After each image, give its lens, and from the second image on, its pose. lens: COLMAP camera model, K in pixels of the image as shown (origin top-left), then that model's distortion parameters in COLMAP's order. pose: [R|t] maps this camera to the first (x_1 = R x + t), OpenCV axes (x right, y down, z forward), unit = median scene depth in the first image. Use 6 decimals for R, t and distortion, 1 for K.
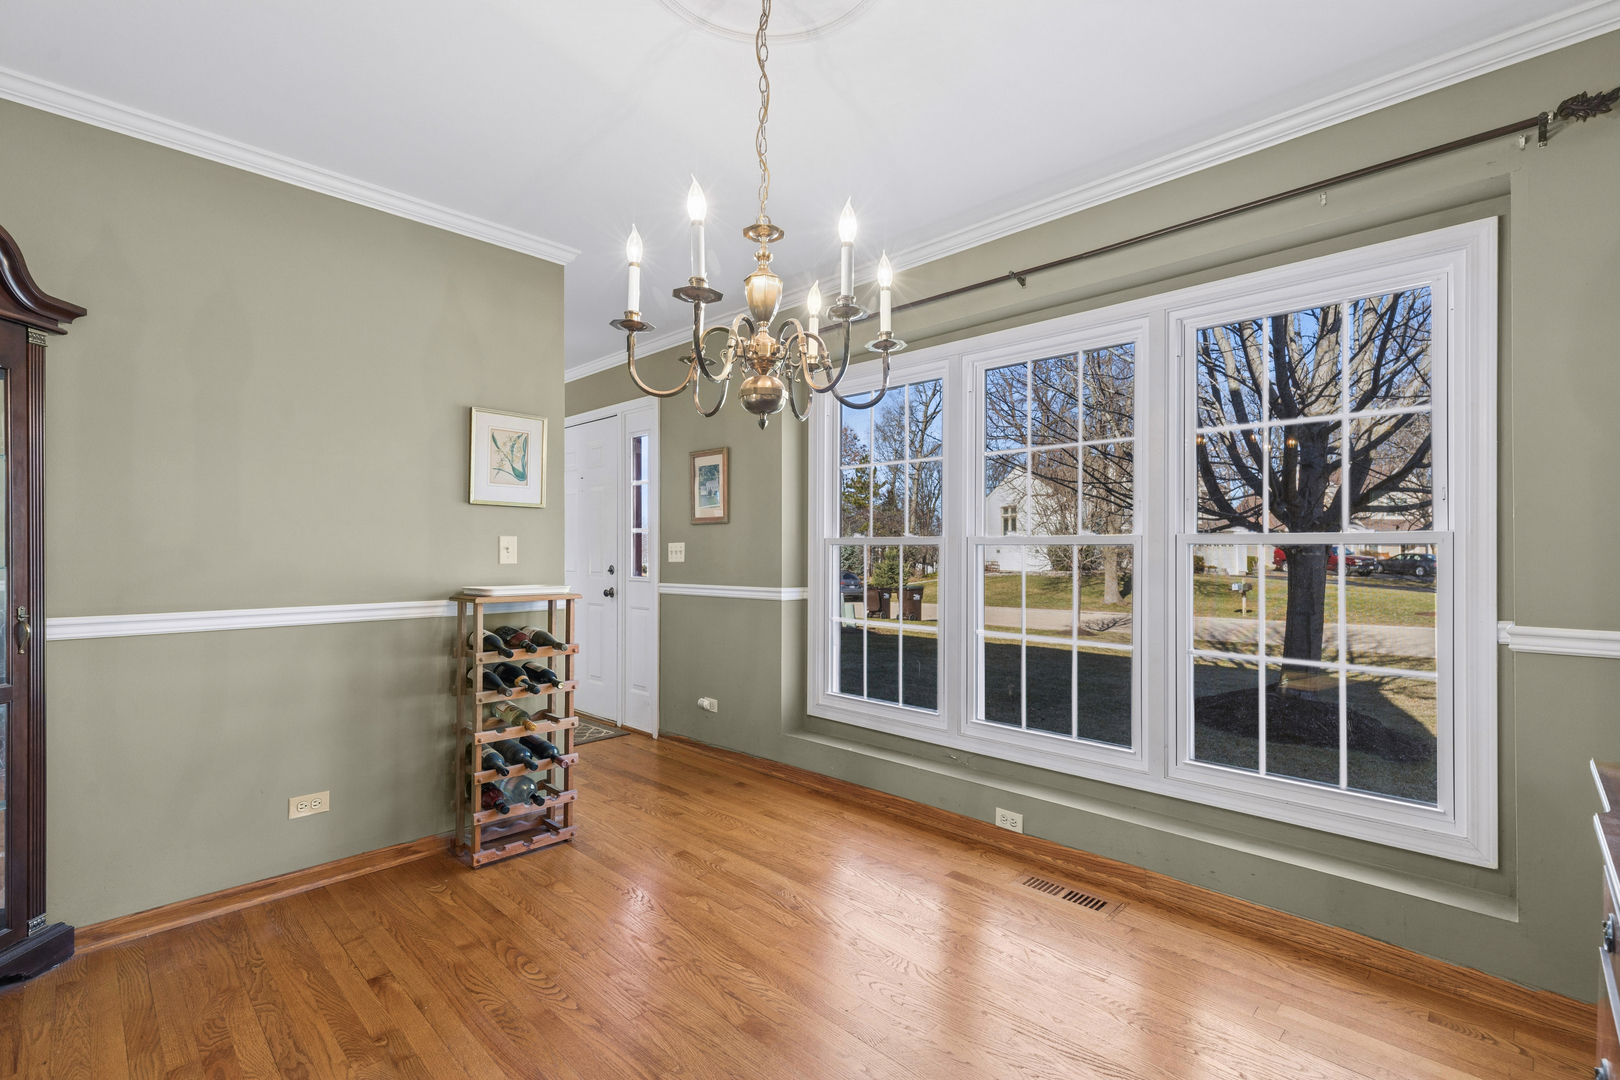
lens RADIAL K [[727.0, 0, 809.9], [0, 727.0, 550.4], [0, 0, 1]] dist [0.000769, -0.000290]
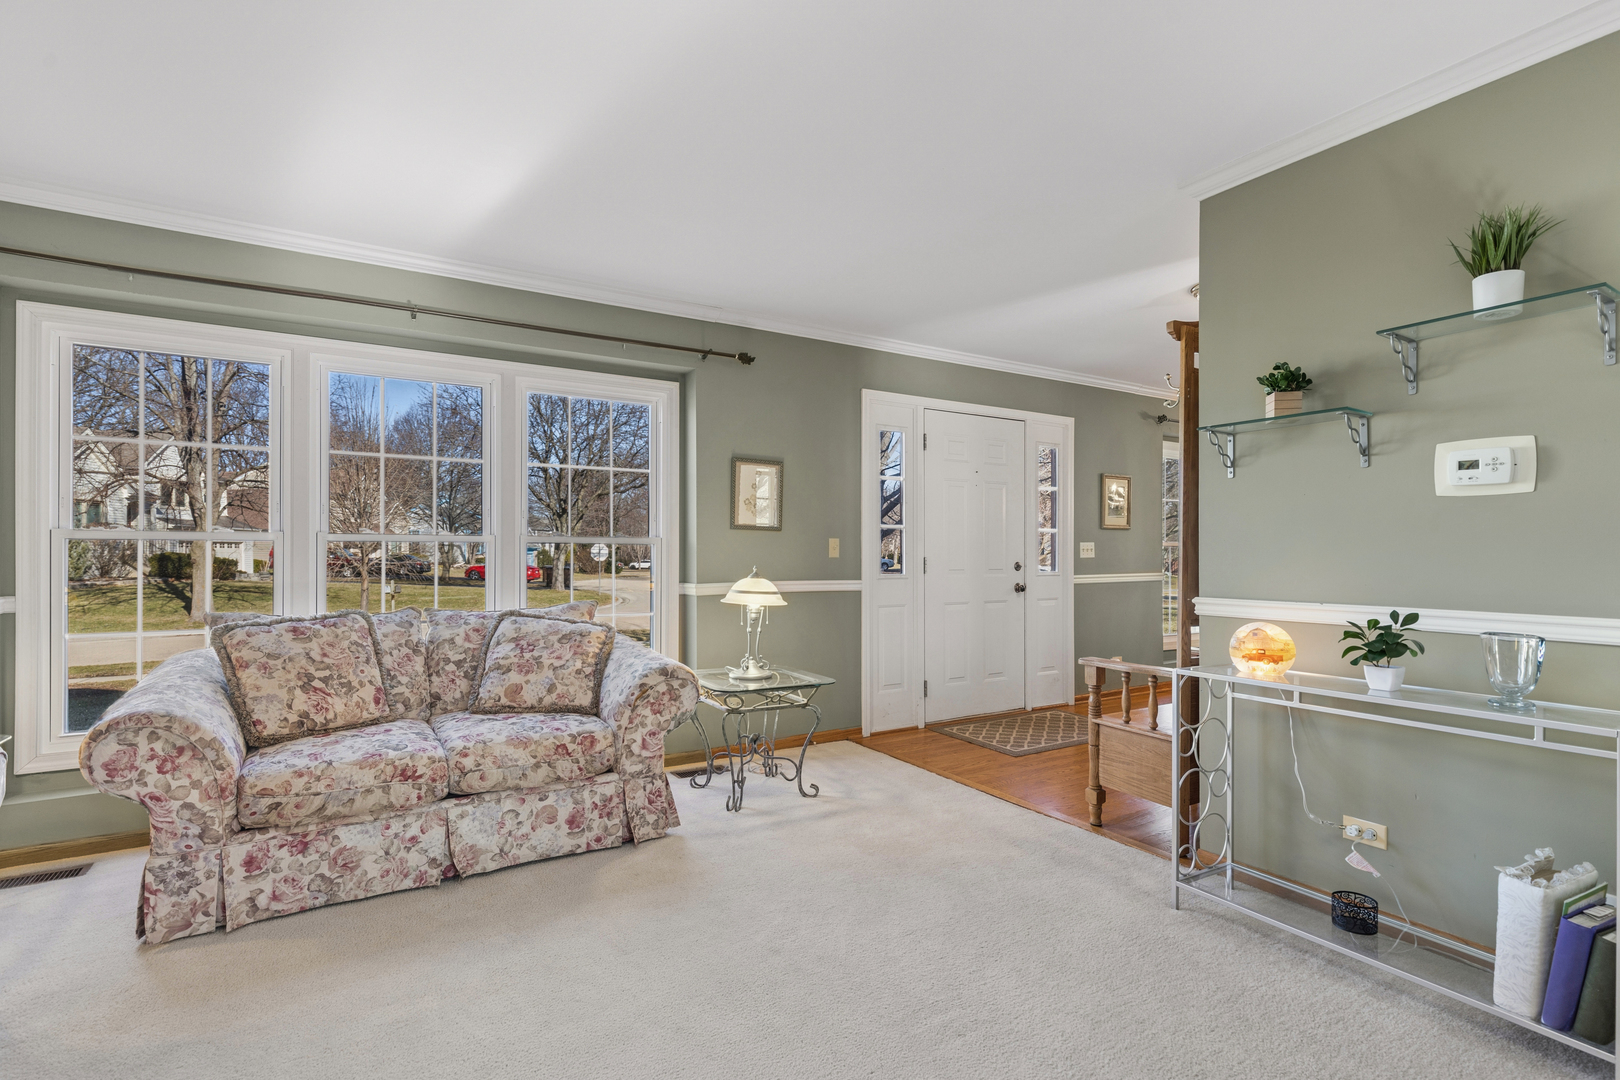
lens RADIAL K [[770.7, 0, 811.1], [0, 770.7, 550.6], [0, 0, 1]] dist [-0.000578, -0.000012]
pose [[0.239916, 0.003867, 0.970786, -1.561830], [-0.005548, 0.999981, -0.002612, 0.009365], [-0.970778, -0.004759, 0.239933, 1.120628]]
